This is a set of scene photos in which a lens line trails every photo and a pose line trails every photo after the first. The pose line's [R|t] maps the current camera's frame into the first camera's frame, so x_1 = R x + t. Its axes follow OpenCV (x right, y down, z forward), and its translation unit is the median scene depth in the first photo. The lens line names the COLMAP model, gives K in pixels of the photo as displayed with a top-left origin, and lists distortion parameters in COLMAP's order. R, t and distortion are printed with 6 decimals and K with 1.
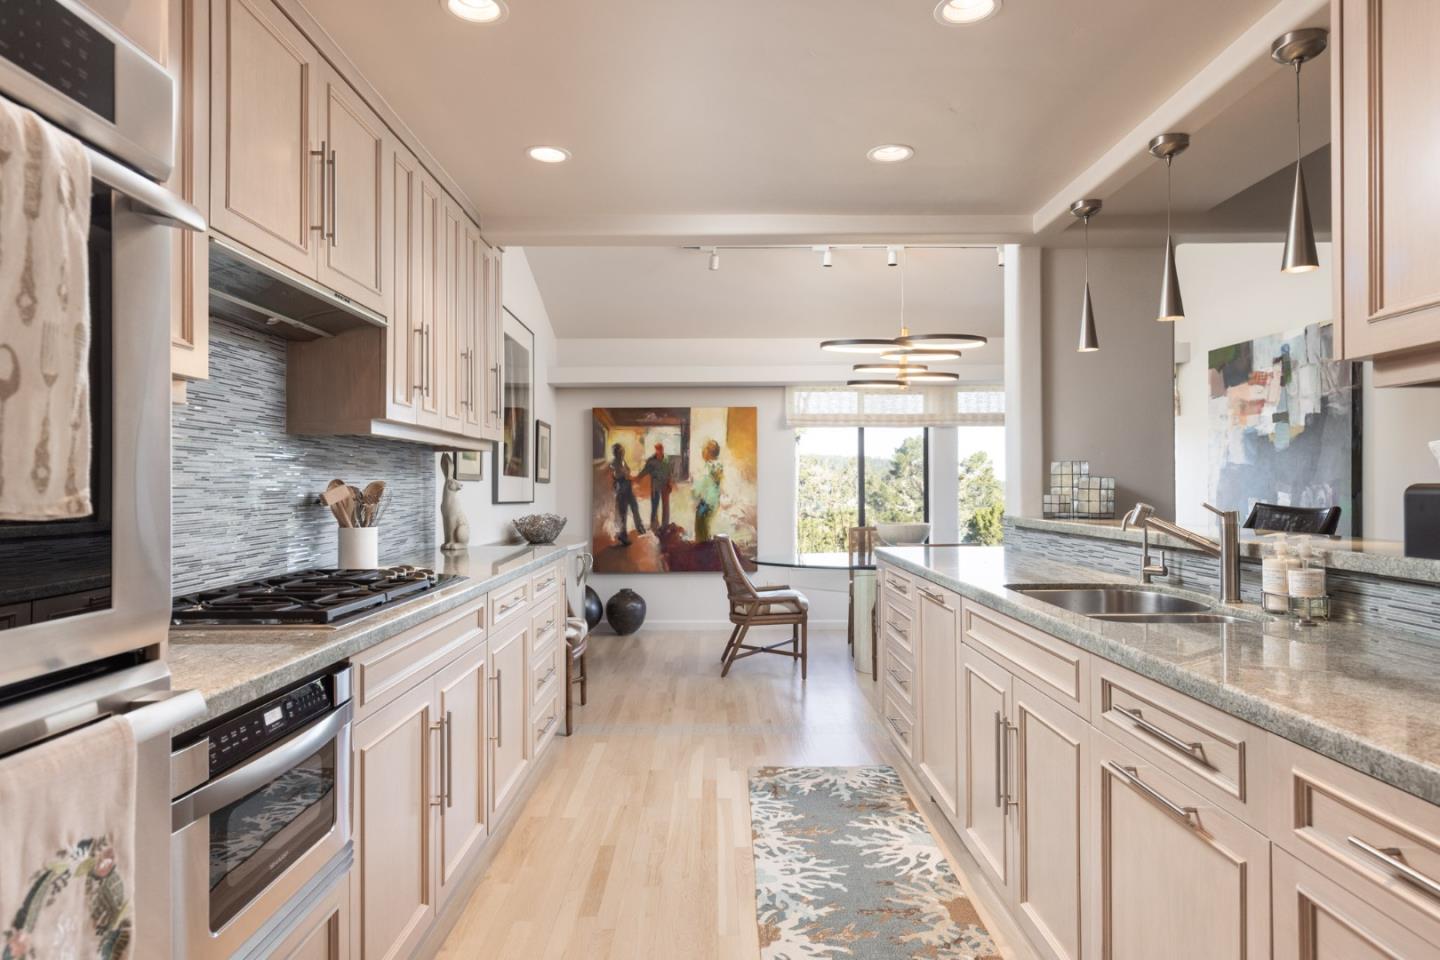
lens RADIAL K [[927.4, 0, 720.0], [0, 927.4, 480.0], [0, 0, 1]] dist [0.004535, 0.000862]
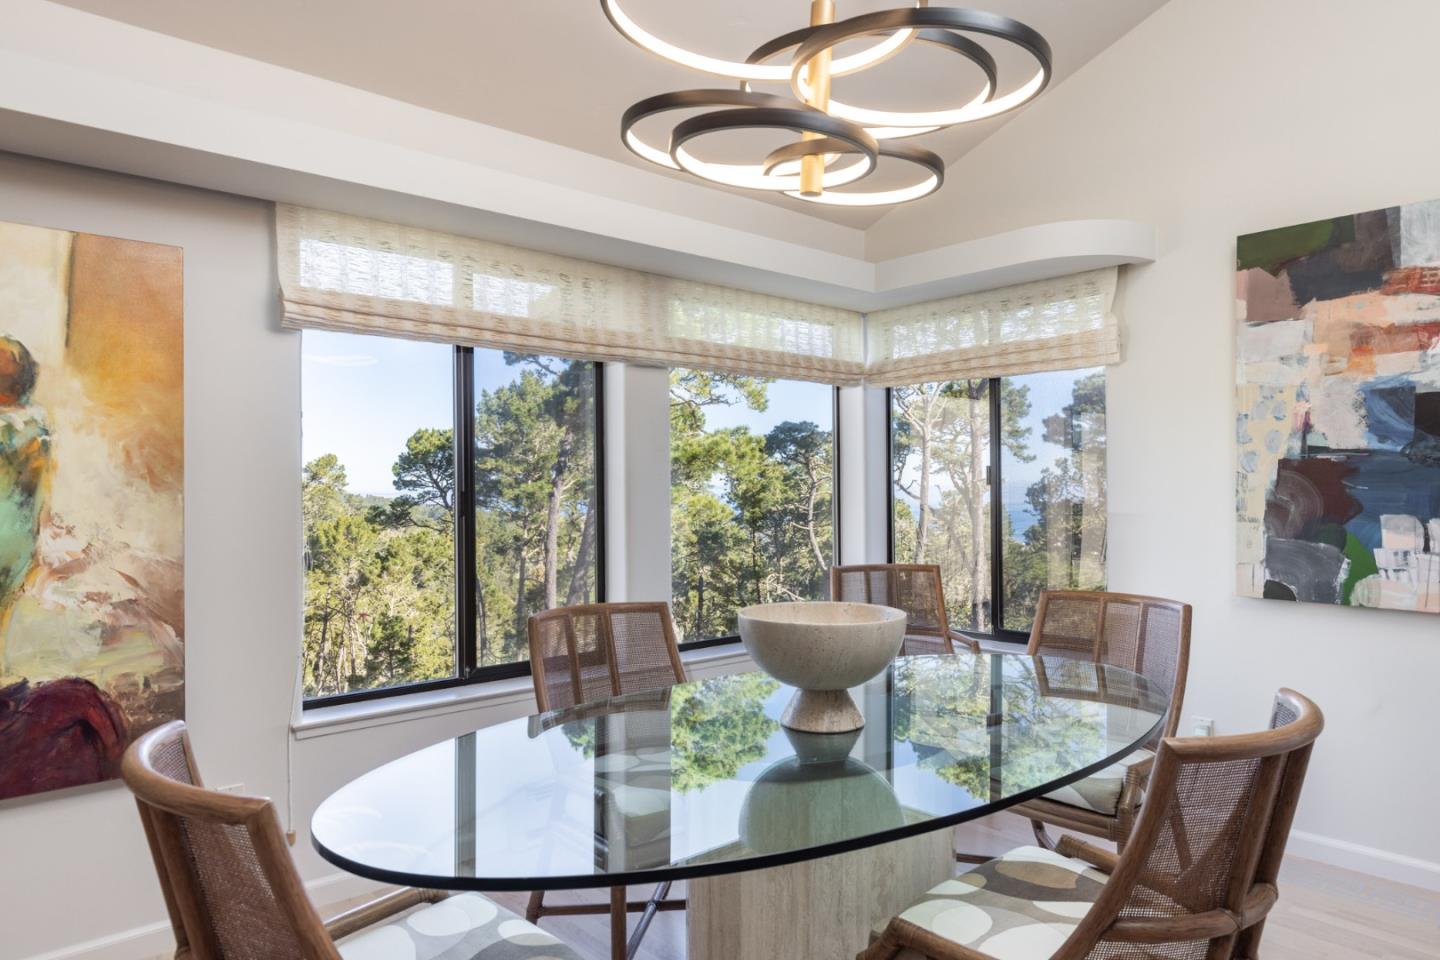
lens RADIAL K [[927.4, 0, 720.0], [0, 927.4, 480.0], [0, 0, 1]] dist [0.004535, 0.000862]
pose [[0.750760, 0.007210, 0.660536, -0.032304], [-0.000344, 0.999945, -0.010524, 0.003903], [-0.660575, 0.007674, 0.750721, 0.644166]]
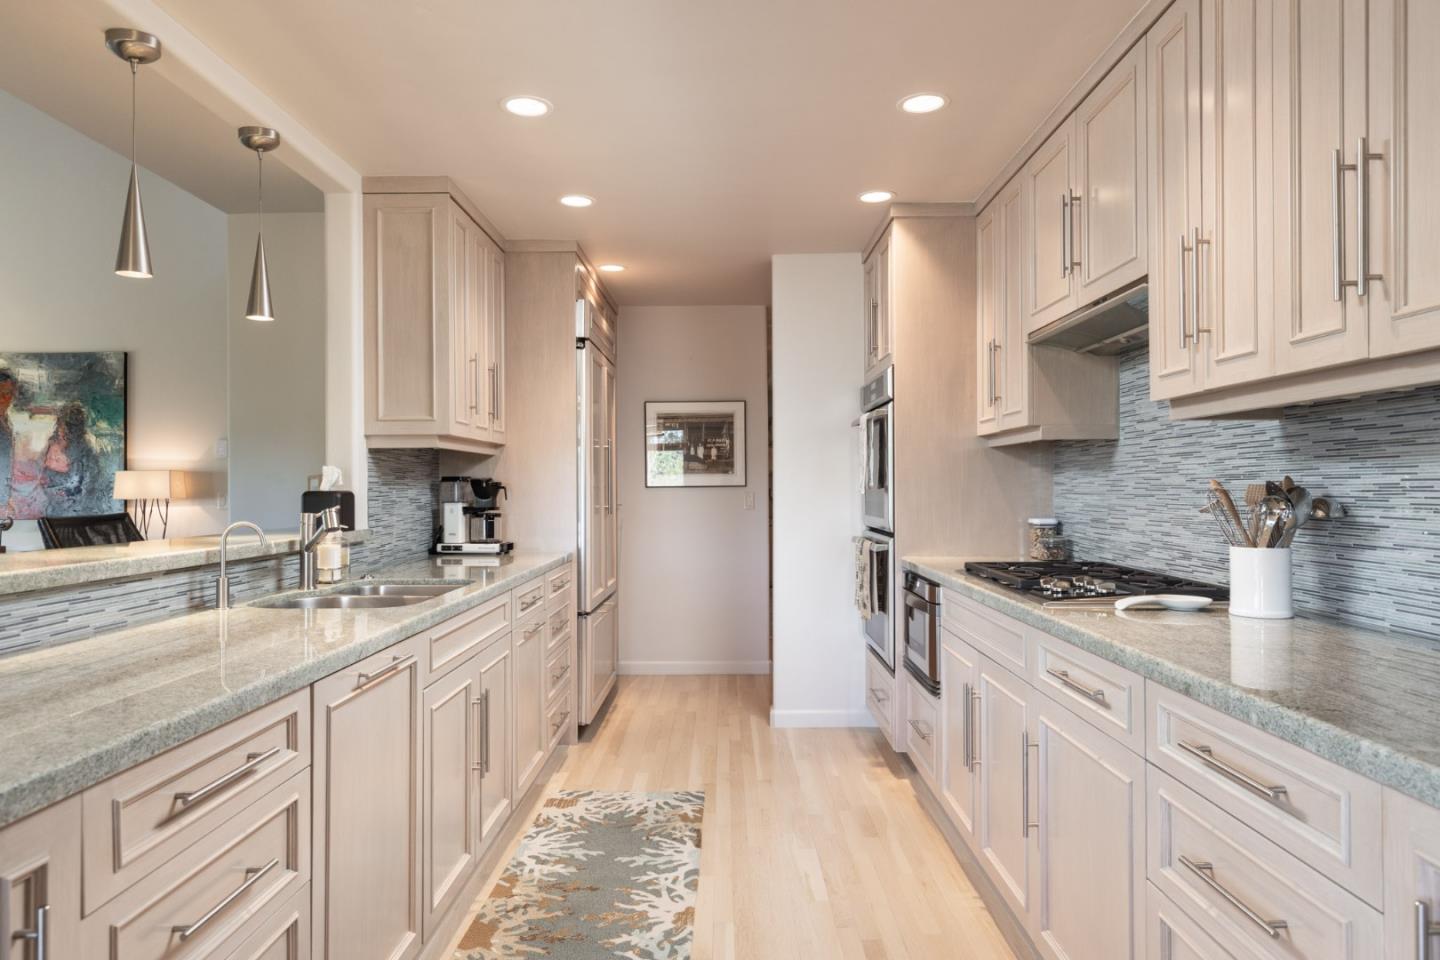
lens RADIAL K [[927.4, 0, 720.0], [0, 927.4, 480.0], [0, 0, 1]] dist [0.004535, 0.000862]
pose [[-0.999792, 0.007313, 0.019023, -0.009554], [0.007078, 0.999898, -0.012418, 0.007578], [-0.019111, -0.012281, -0.999742, 1.865689]]
